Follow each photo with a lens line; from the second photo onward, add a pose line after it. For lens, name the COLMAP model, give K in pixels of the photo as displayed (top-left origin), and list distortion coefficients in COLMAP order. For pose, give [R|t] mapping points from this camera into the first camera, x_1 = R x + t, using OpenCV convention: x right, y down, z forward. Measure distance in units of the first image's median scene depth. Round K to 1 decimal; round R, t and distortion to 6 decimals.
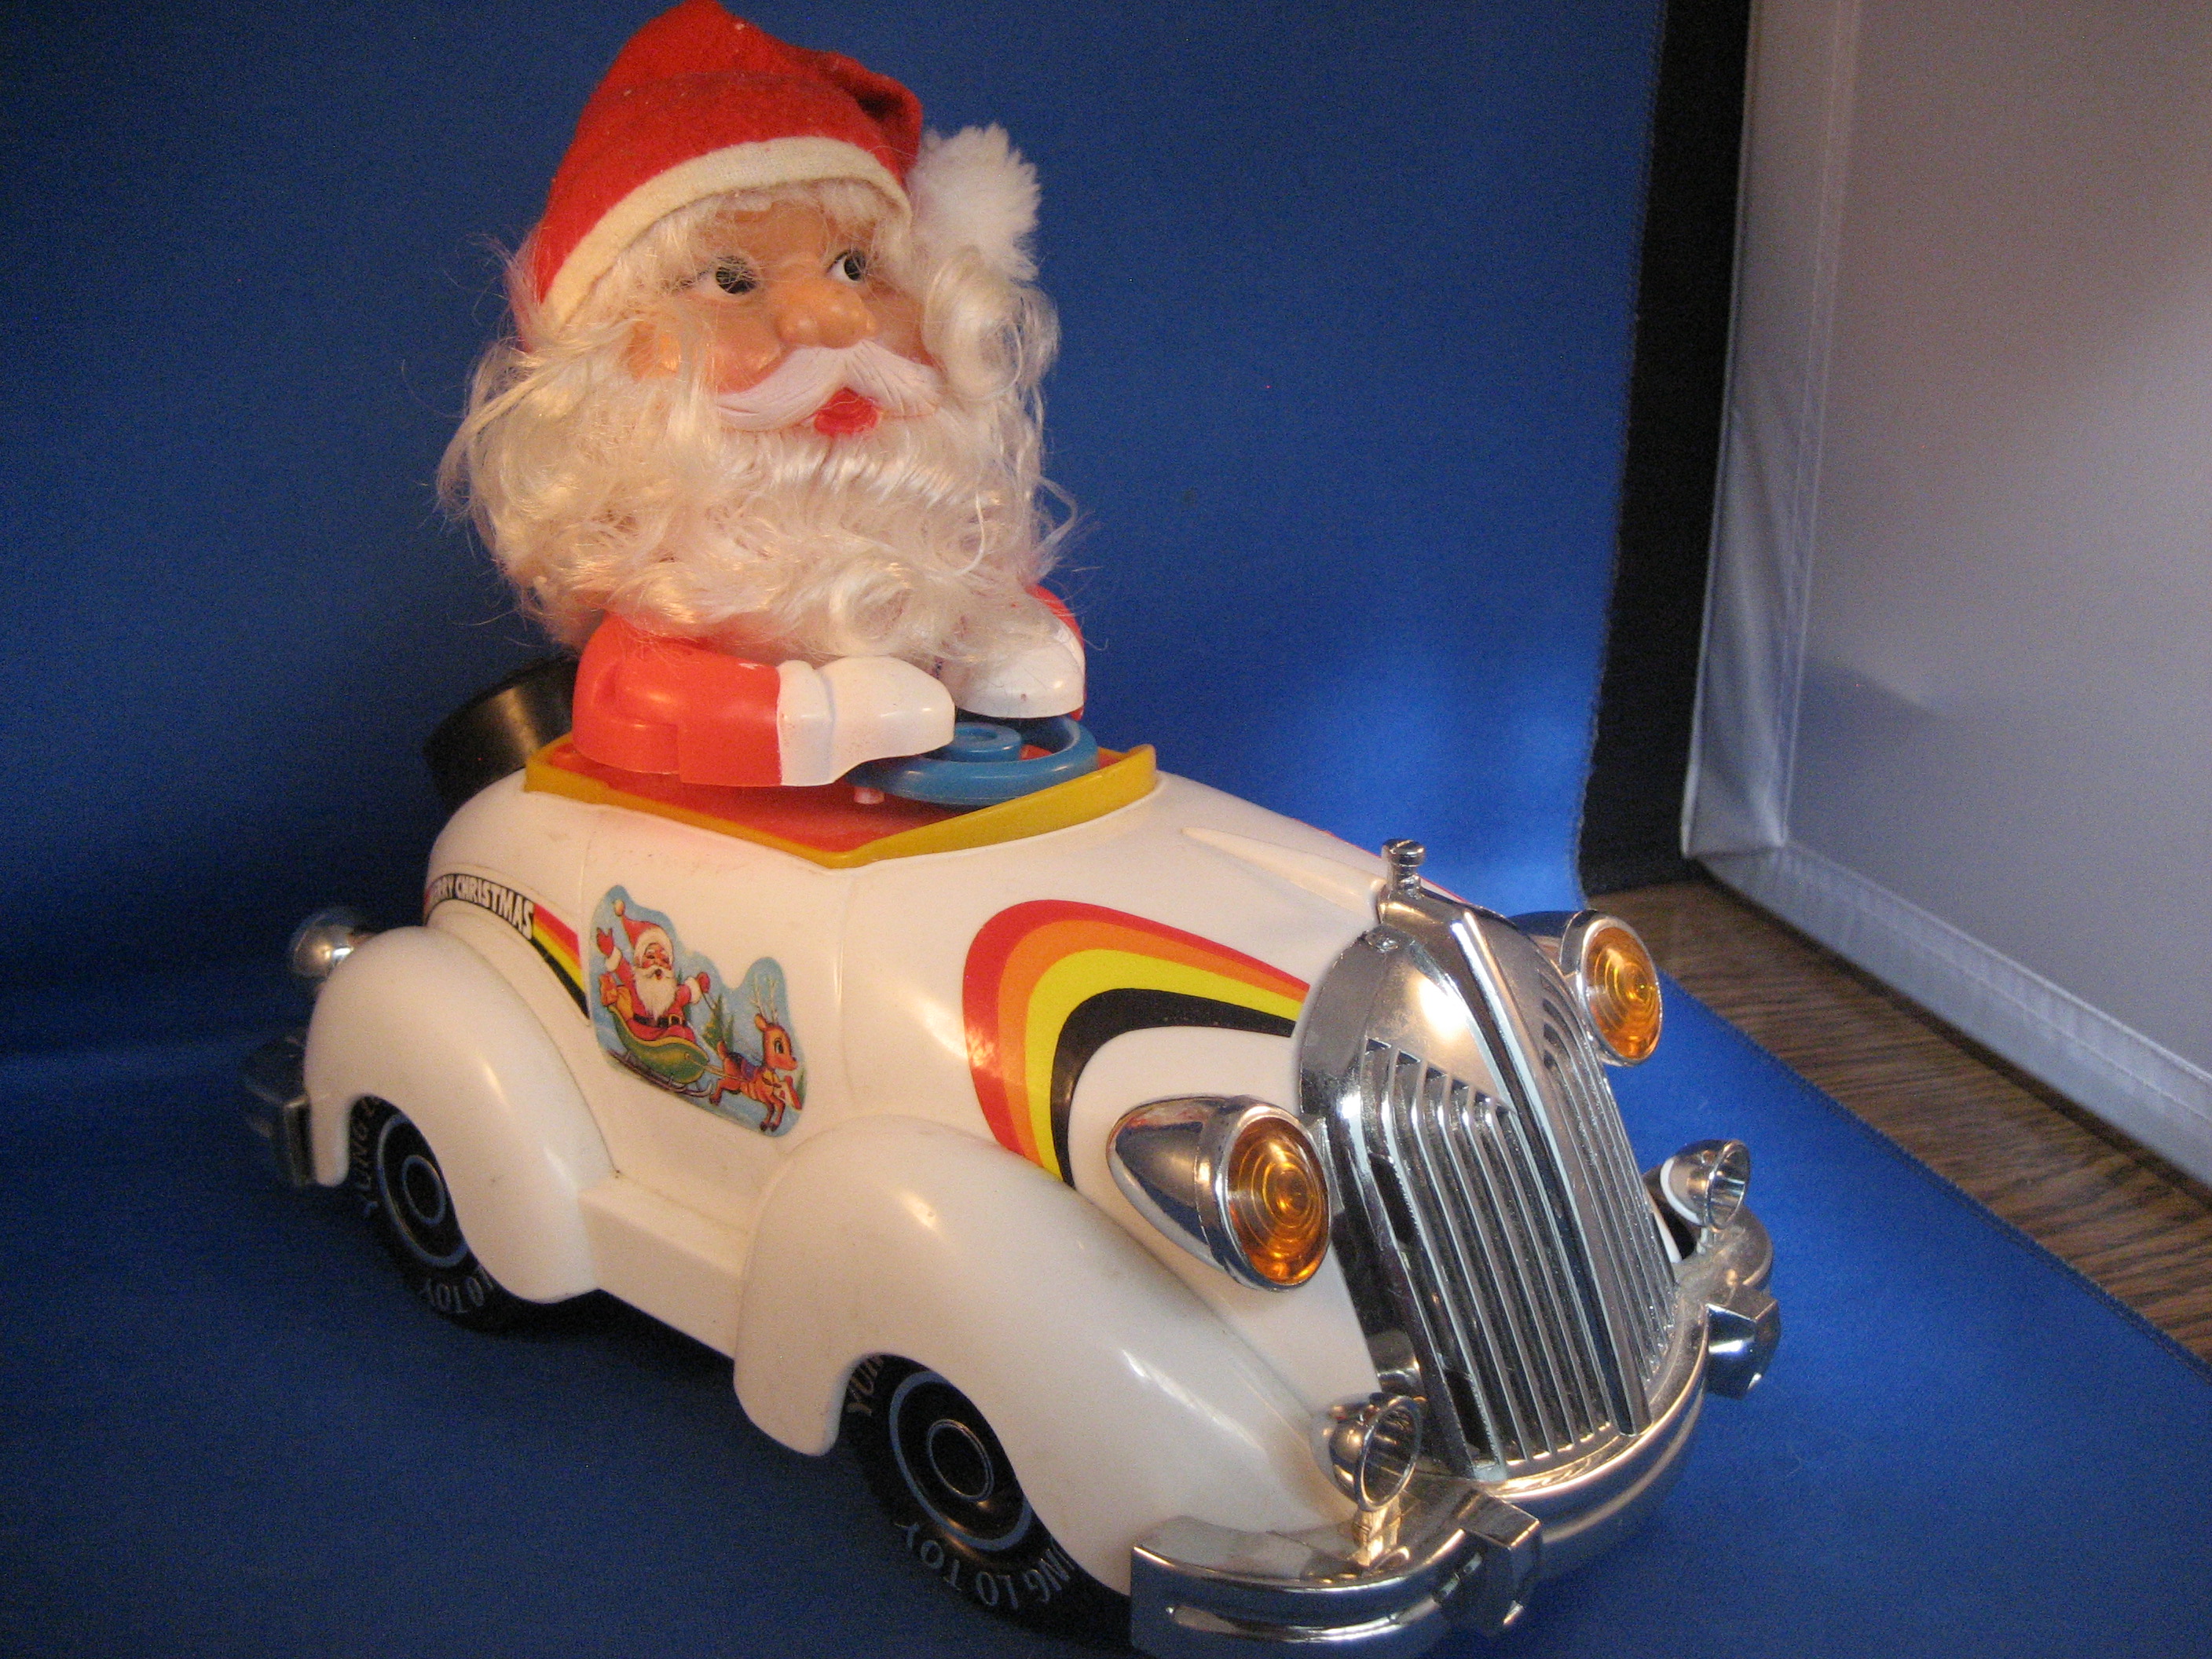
lens RADIAL K [[2289.7, 0, 1106.0], [0, 2289.7, 829.5], [0, 0, 1]] dist [-0.092763, 0.029179]
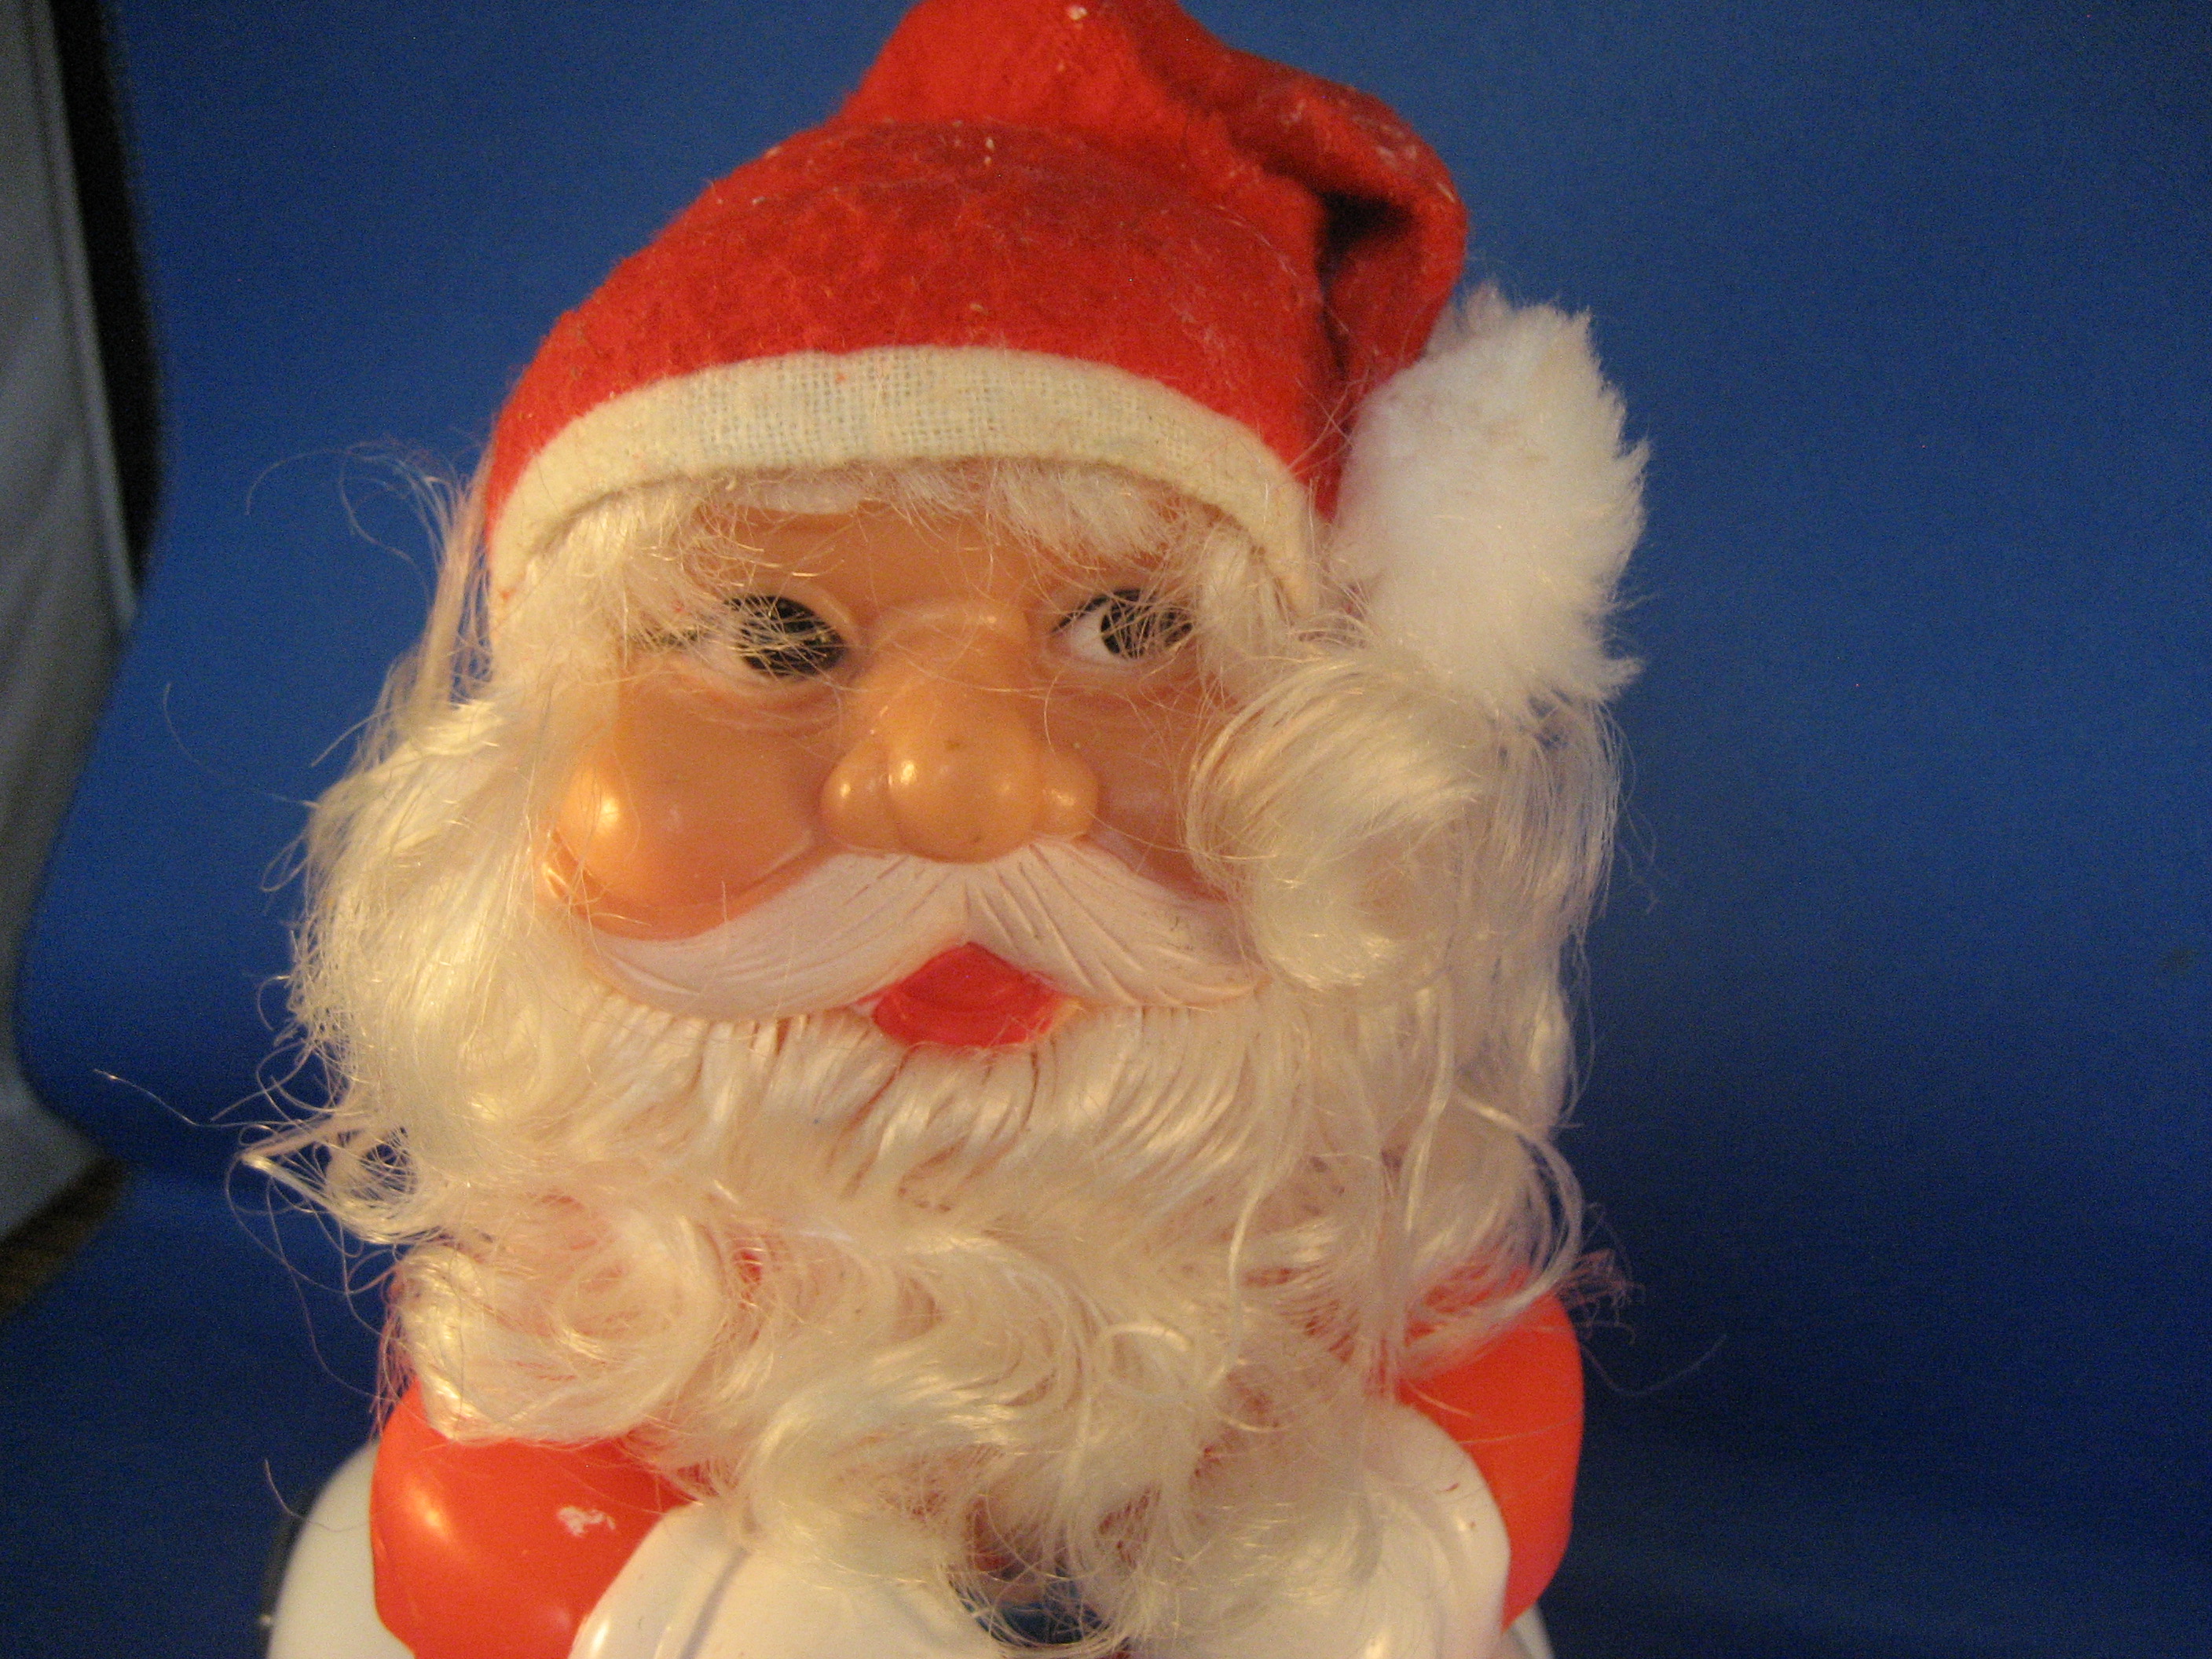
lens RADIAL K [[2289.7, 0, 1106.0], [0, 2289.7, 829.5], [0, 0, 1]] dist [-0.092763, 0.029179]
pose [[0.823697, 0.265807, -0.500869, 0.115305], [-0.210902, 0.963563, 0.164518, -0.293584], [0.526349, -0.029878, 0.849744, 0.661757]]
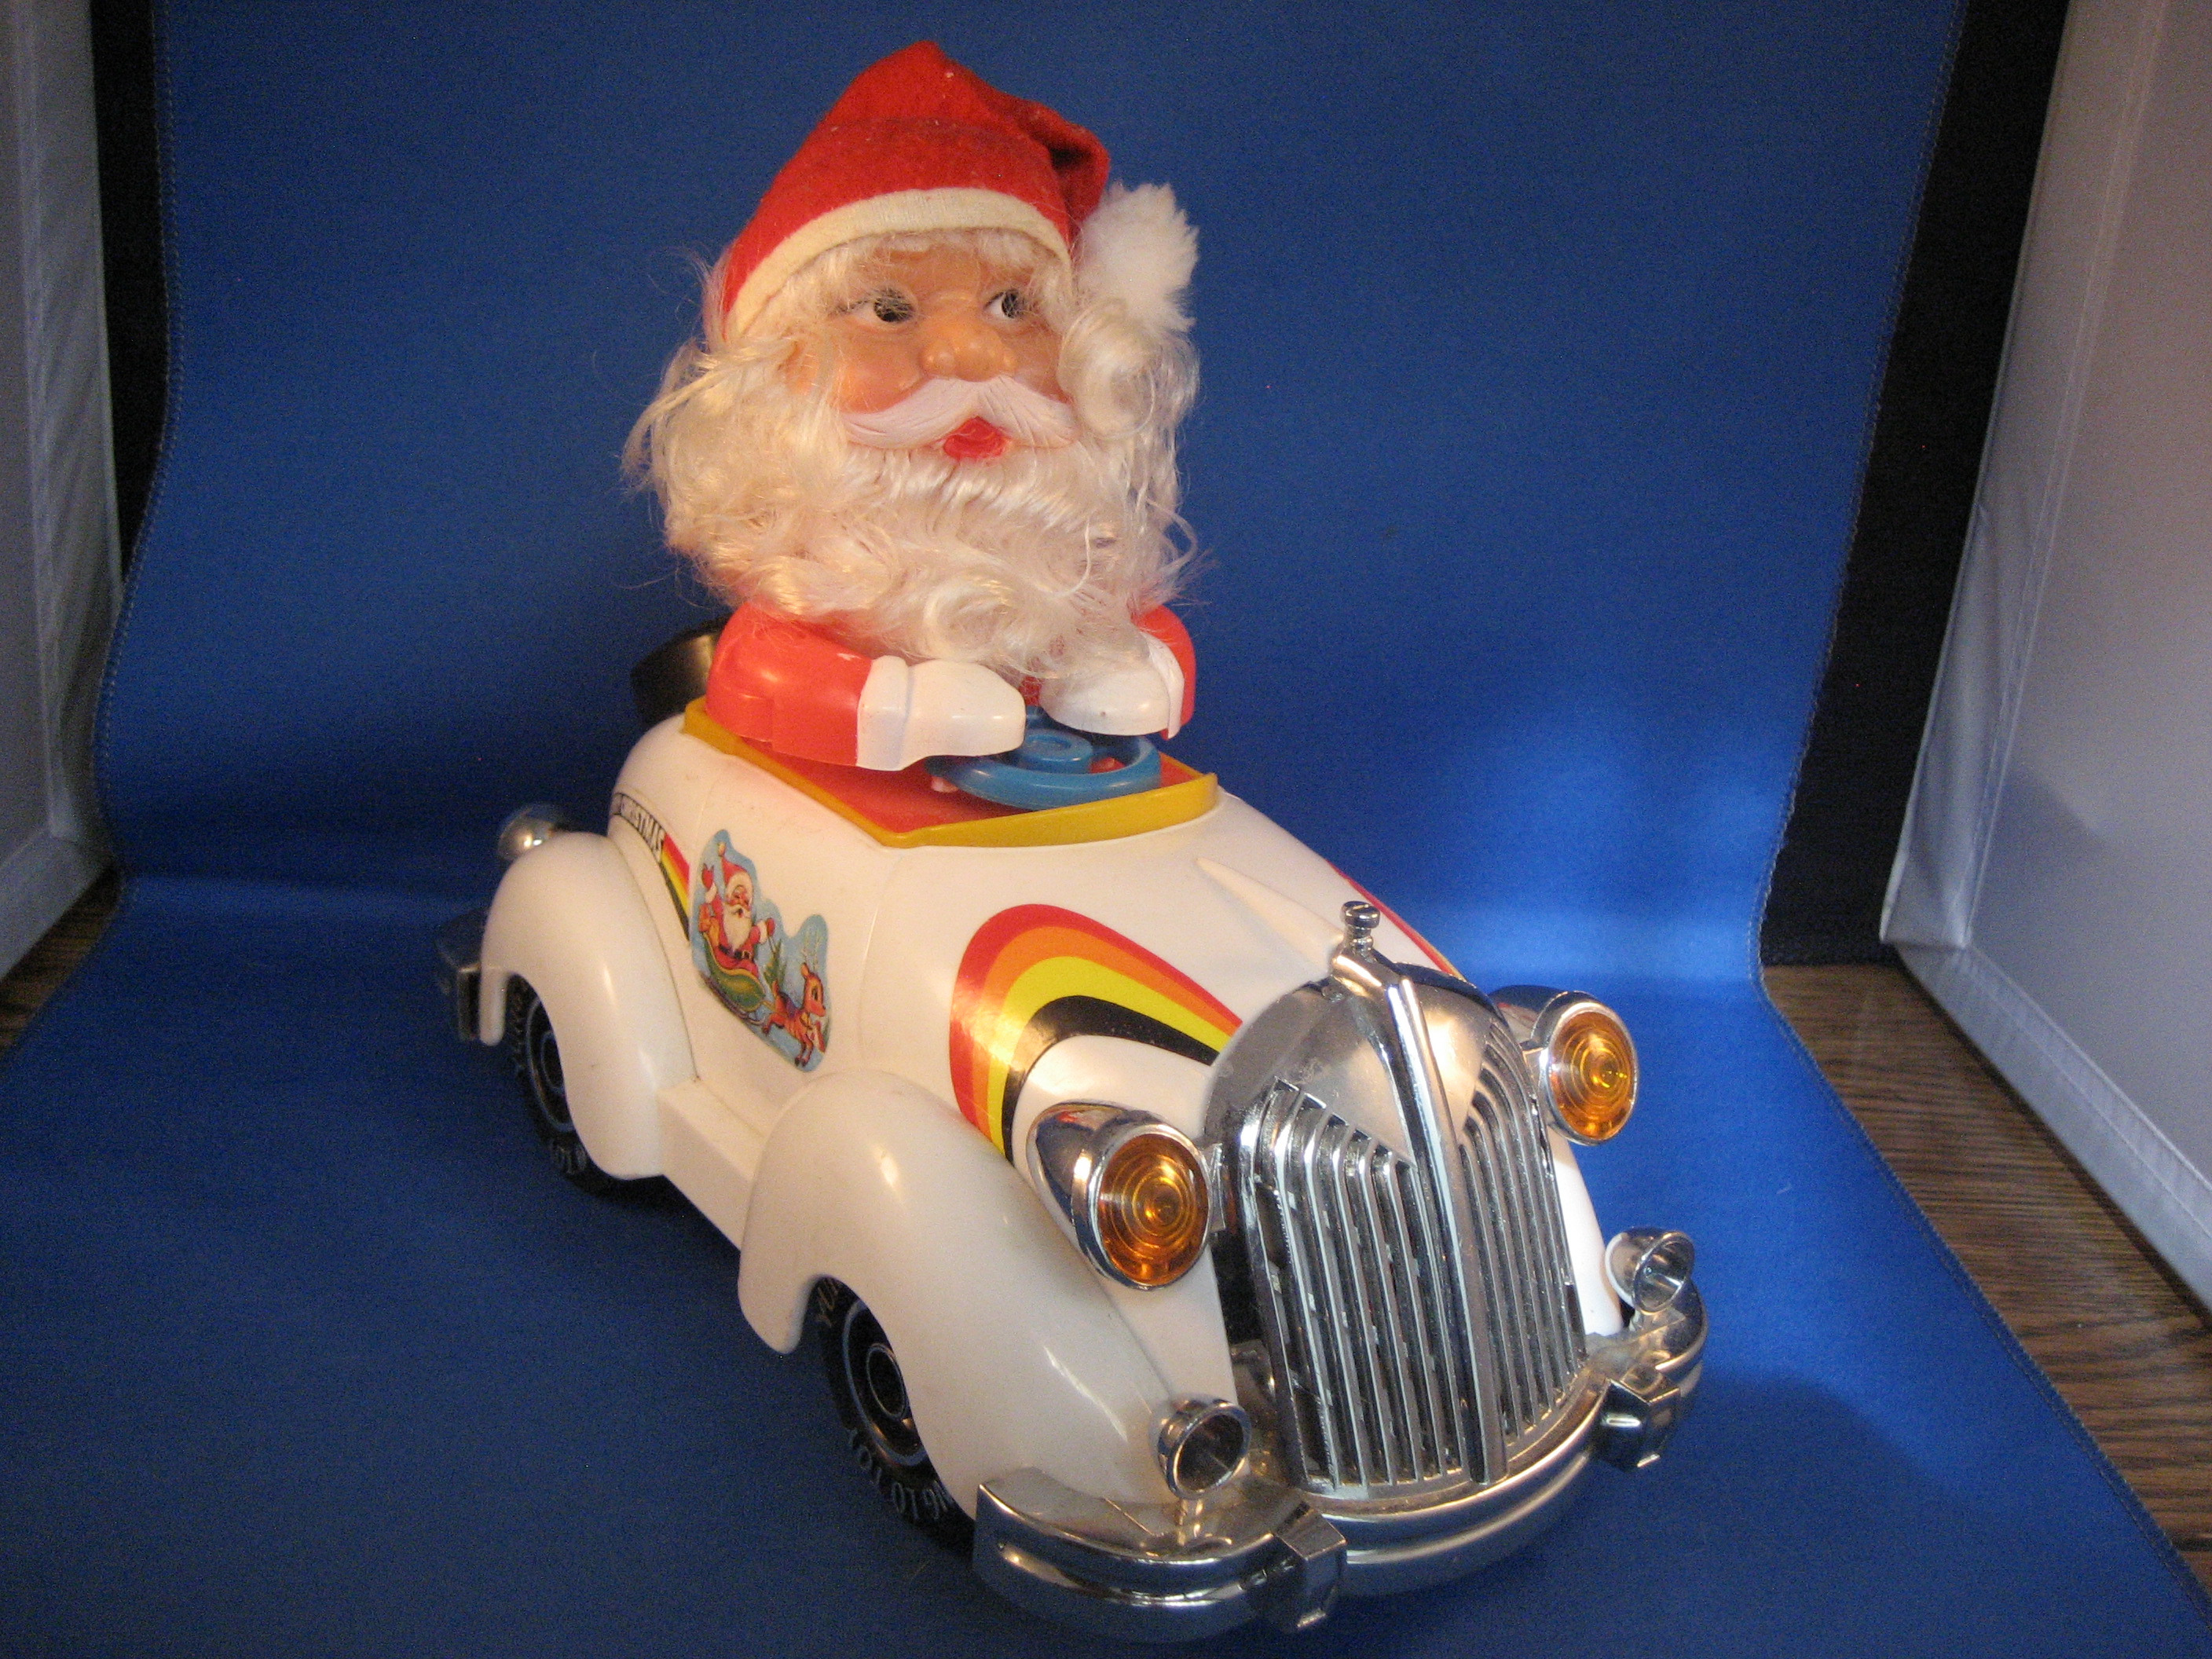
lens RADIAL K [[2289.7, 0, 1106.0], [0, 2289.7, 829.5], [0, 0, 1]] dist [-0.092763, 0.029179]
pose [[0.967900, 0.151152, -0.200806, 0.202257], [-0.145048, 0.988407, 0.044858, -0.055050], [0.205258, -0.014291, 0.978604, -0.077218]]
